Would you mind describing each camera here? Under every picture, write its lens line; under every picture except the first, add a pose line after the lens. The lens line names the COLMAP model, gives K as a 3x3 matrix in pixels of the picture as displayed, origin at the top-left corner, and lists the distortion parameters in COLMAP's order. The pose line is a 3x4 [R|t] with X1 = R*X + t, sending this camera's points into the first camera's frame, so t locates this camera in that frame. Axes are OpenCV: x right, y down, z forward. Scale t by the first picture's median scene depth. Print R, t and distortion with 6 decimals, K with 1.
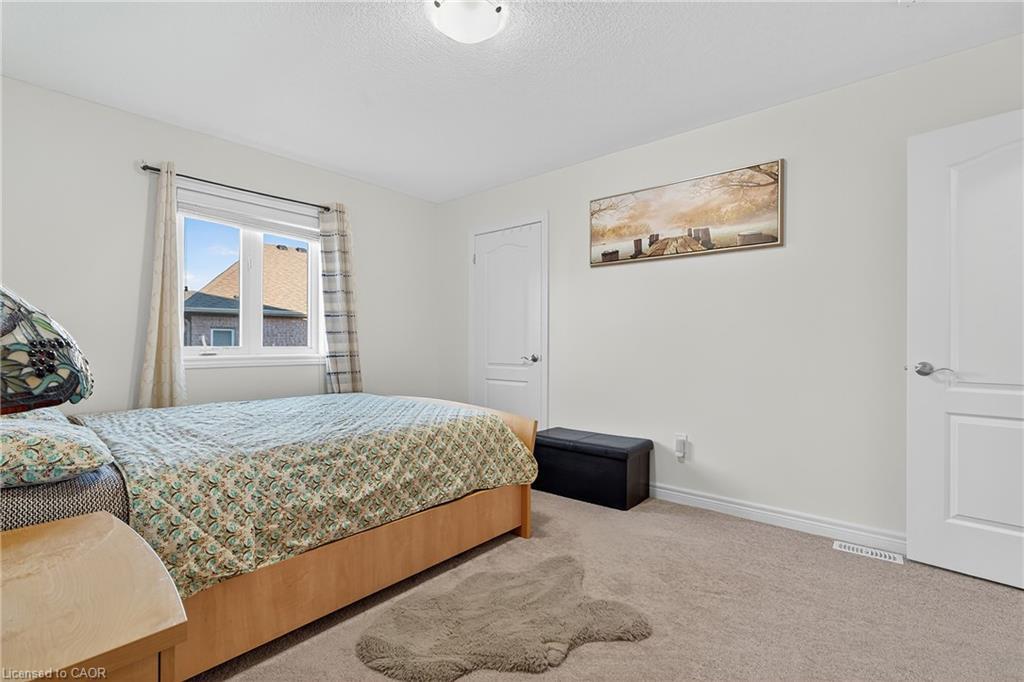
lens RADIAL K [[465.1, 0, 511.9], [0, 465.1, 342.5], [0, 0, 1]] dist [0.000853, -0.001012]
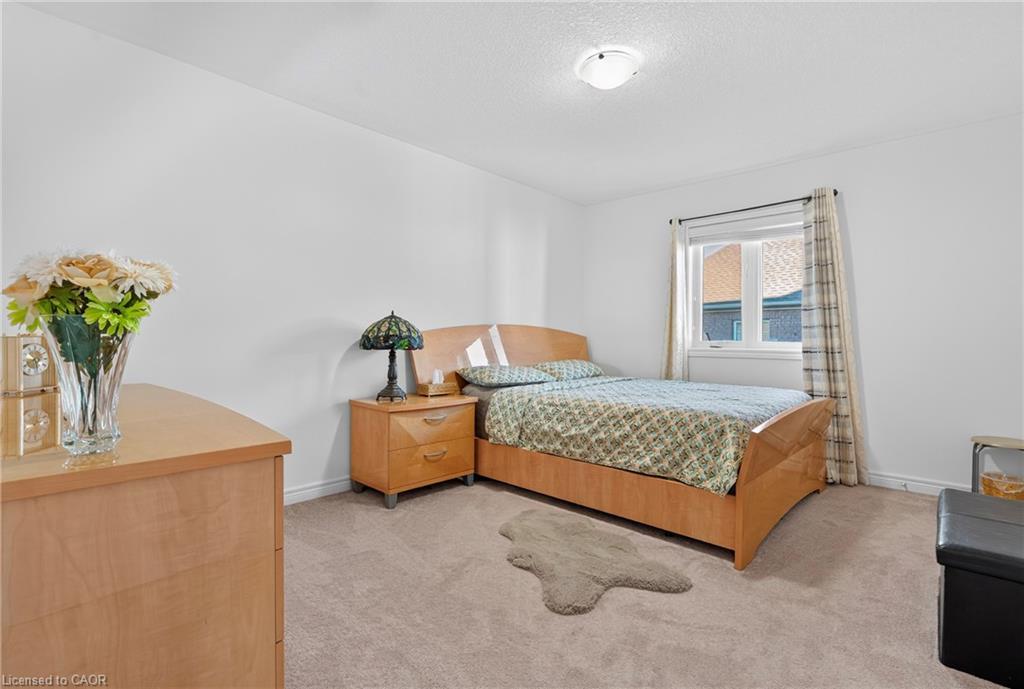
lens RADIAL K [[467.6, 0, 511.8], [0, 467.6, 341.8], [0, 0, 1]] dist [0.002923, 0.000238]
pose [[-0.047638, 0.001282, -0.998864, 1.057314], [-0.002163, 0.999997, 0.001387, 0.016473], [0.998862, 0.002226, -0.047635, 0.756942]]
